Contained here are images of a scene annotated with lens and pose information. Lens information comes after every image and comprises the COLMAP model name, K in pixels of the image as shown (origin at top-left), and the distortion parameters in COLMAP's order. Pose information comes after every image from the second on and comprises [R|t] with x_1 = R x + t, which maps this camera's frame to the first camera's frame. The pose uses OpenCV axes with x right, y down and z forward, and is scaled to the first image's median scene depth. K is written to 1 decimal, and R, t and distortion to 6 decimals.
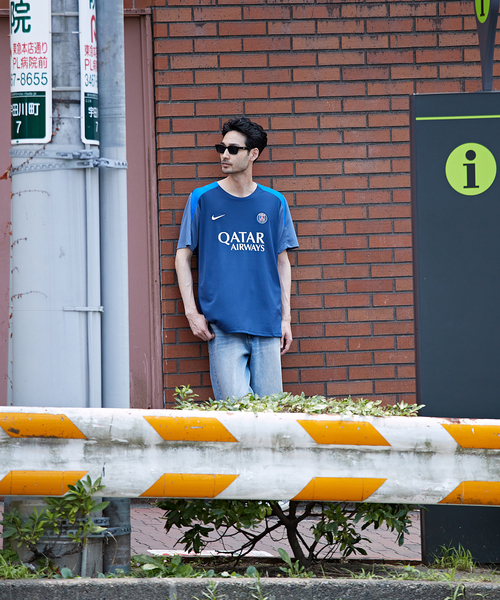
lens RADIAL K [[3870.5, 0, 251.9], [0, 3870.5, 276.7], [0, 0, 1]] dist [2.261541, -37.999056]
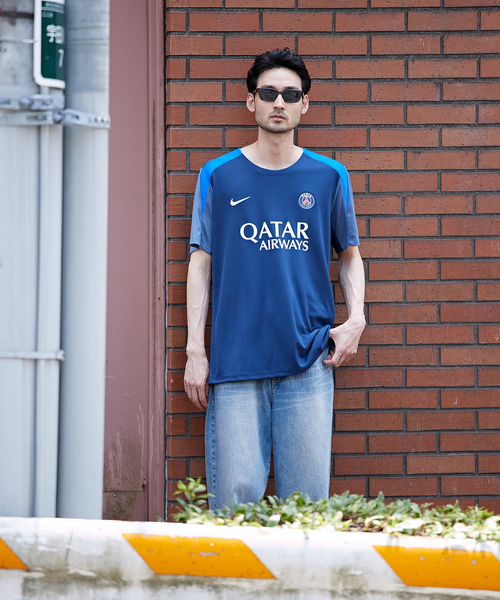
lens RADIAL K [[3802.8, 0, 237.8], [0, 3802.8, 300.3], [0, 0, 1]] dist [2.726342, -4.653444]
pose [[0.999532, 0.028243, -0.011776, -0.003601], [-0.028081, 0.999511, 0.013766, -0.009389], [0.012159, -0.013429, 0.999836, 0.385406]]
